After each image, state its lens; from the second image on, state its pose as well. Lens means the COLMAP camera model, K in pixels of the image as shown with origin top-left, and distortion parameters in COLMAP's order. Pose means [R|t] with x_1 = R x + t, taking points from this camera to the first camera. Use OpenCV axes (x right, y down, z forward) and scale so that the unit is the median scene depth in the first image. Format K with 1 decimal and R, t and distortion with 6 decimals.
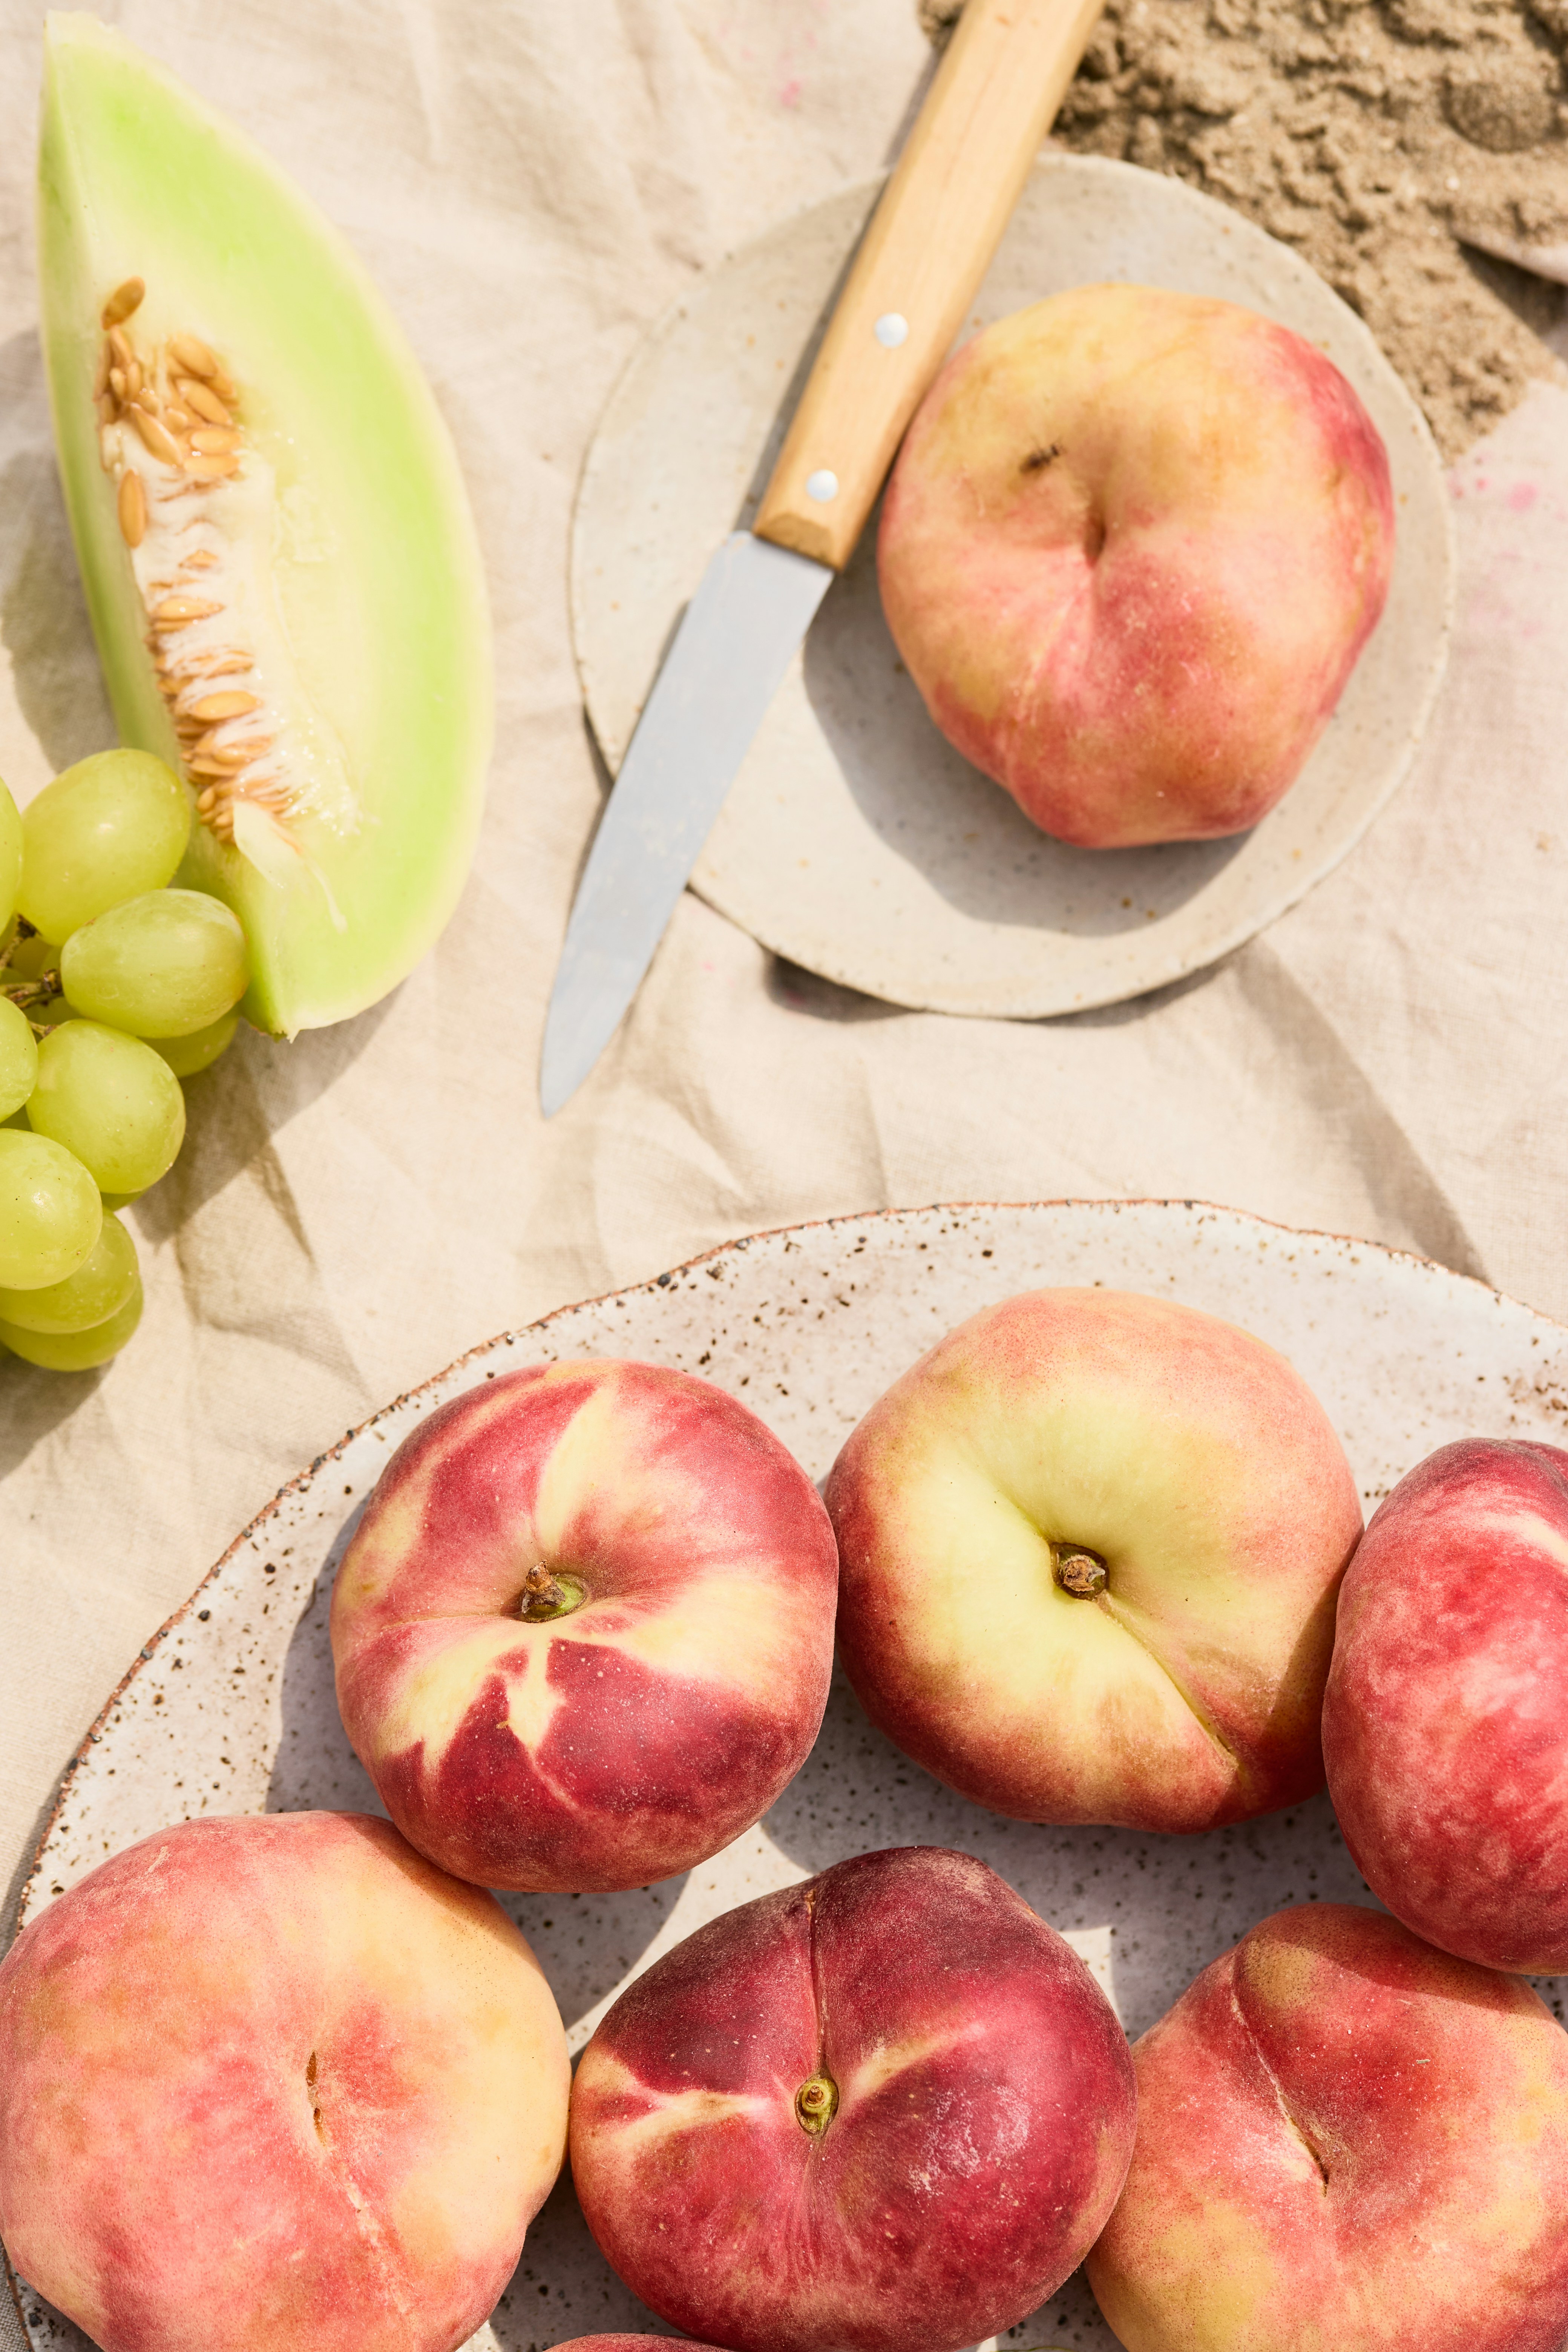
lens RADIAL K [[6448.0, 0, 784.0], [0, 6448.0, 1176.0], [0, 0, 1]] dist [-0.155691, 0.580501]
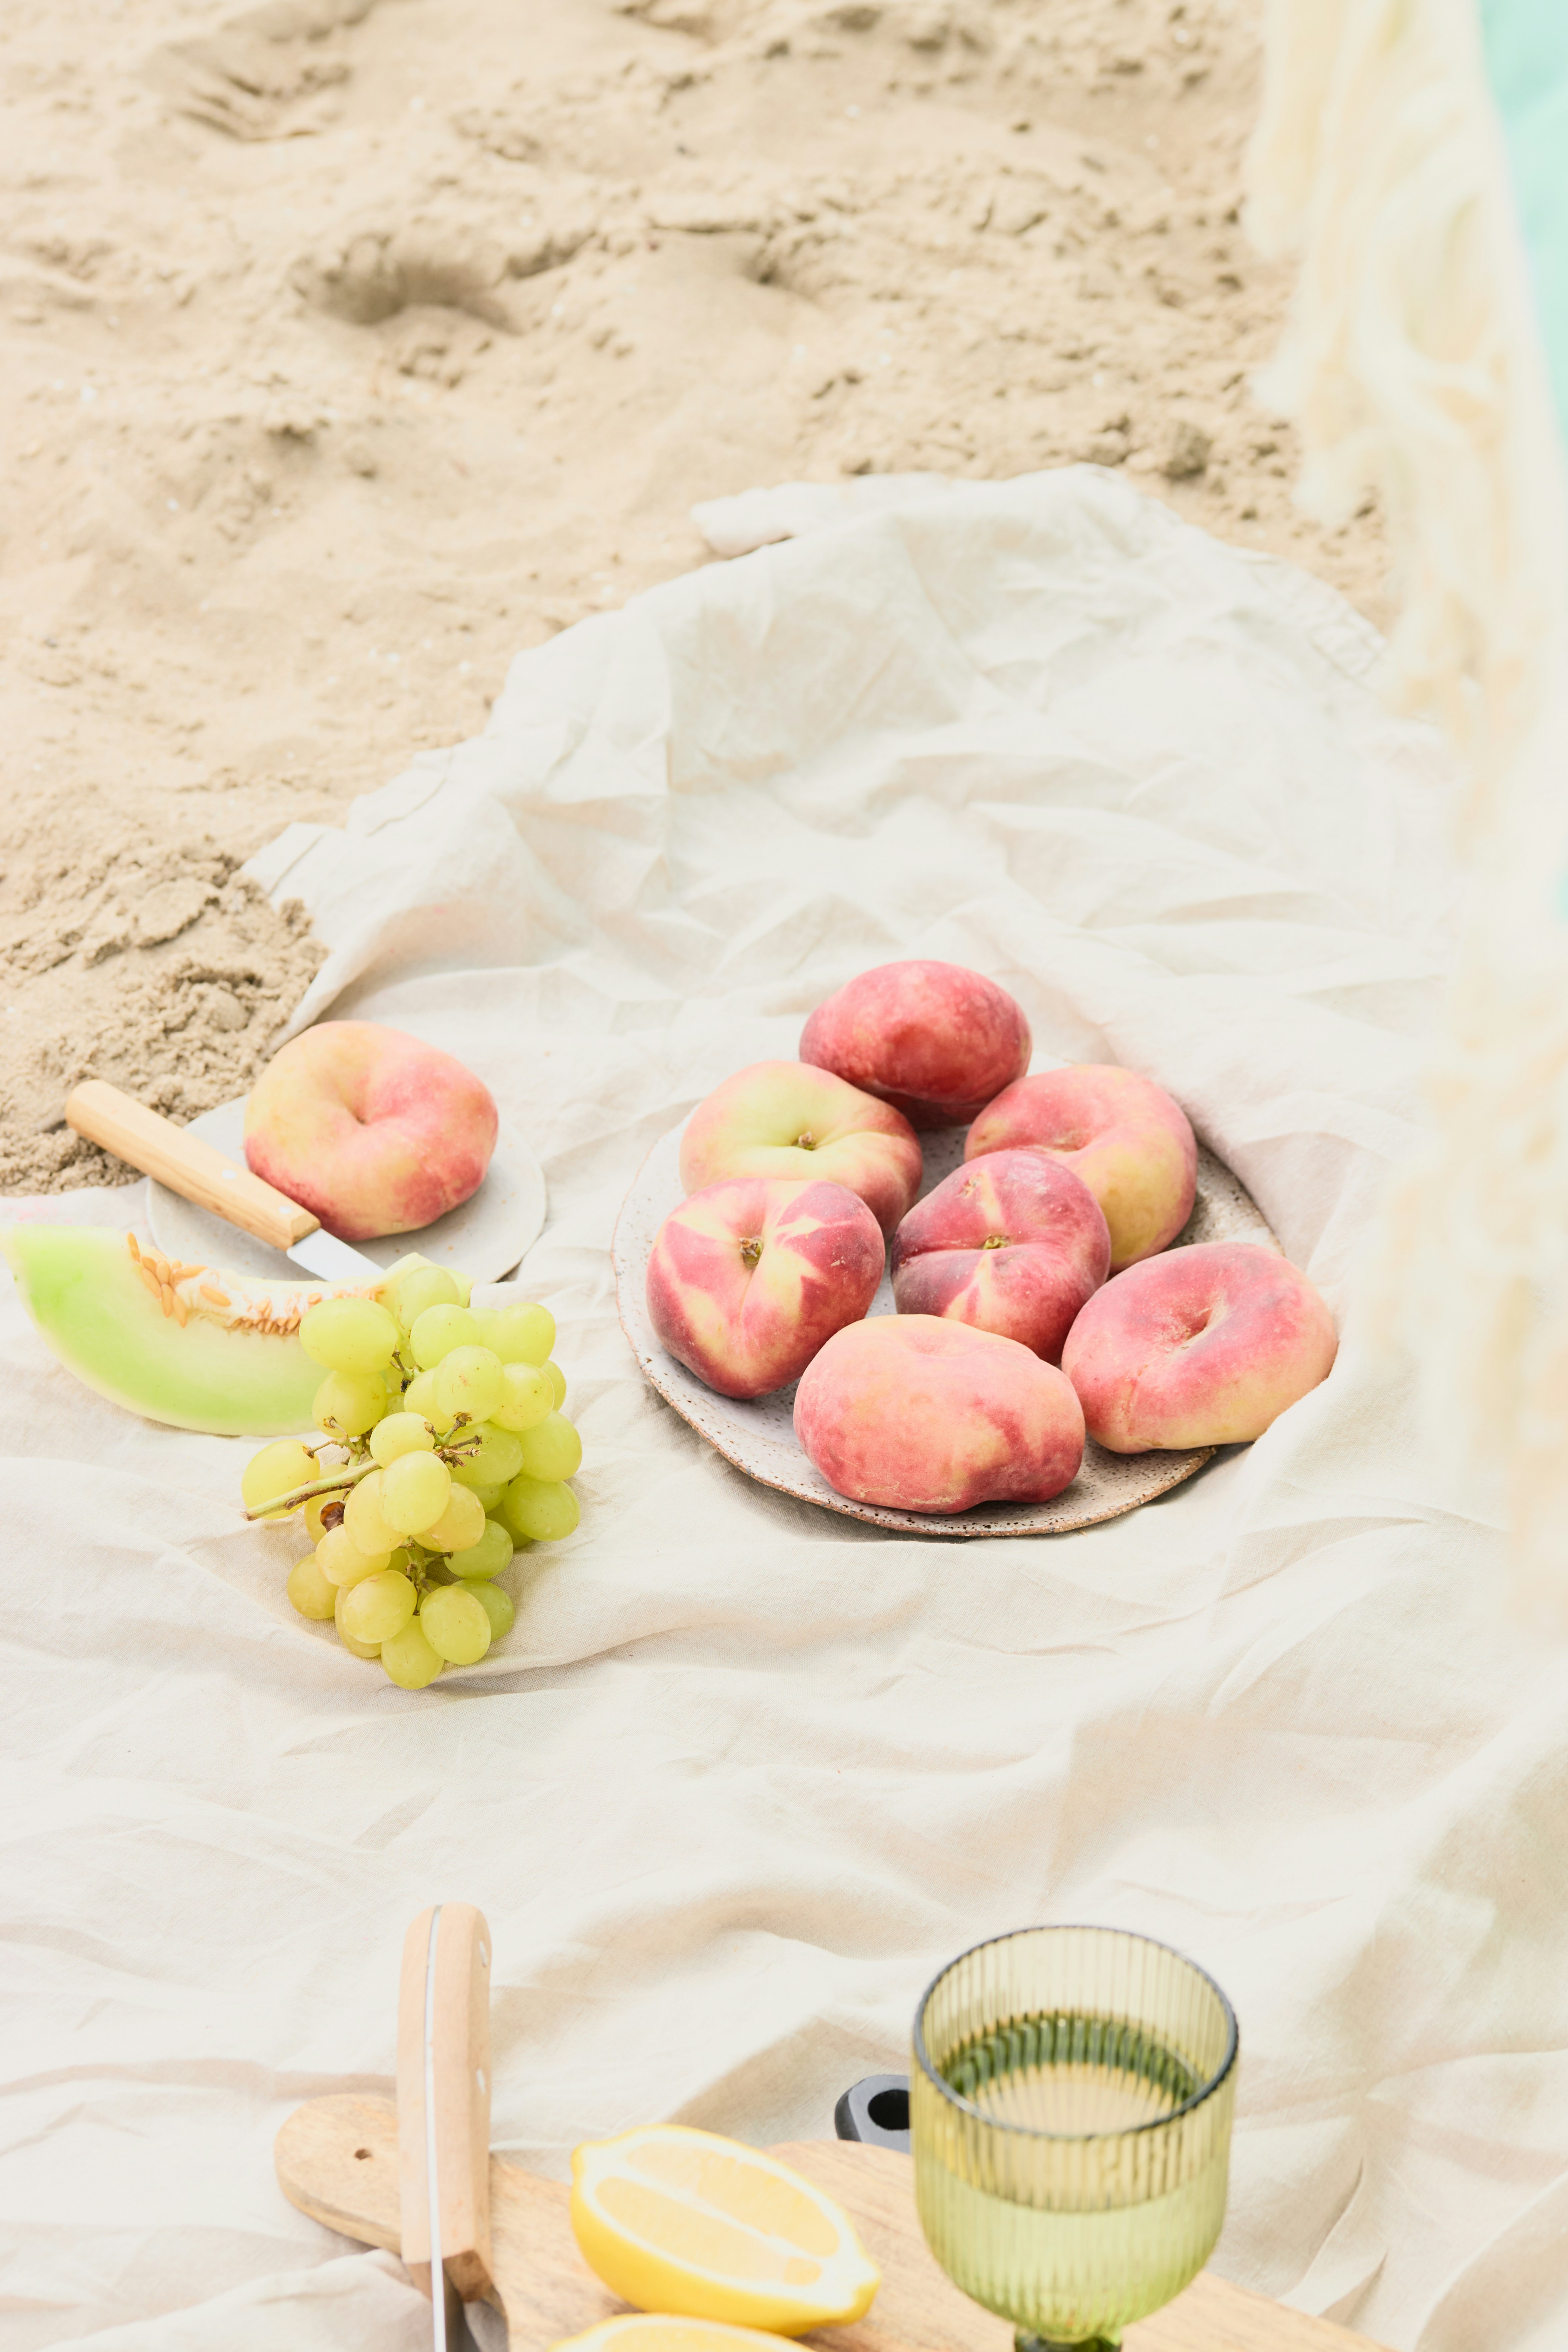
lens RADIAL K [[6448.0, 0, 784.0], [0, 6448.0, 1176.0], [0, 0, 1]] dist [-0.155691, 0.580501]
pose [[0.290501, -0.545461, 0.786182, -1.806513], [0.938312, 0.323438, -0.122309, 0.344582], [-0.187566, 0.773214, 0.605771, -0.406757]]
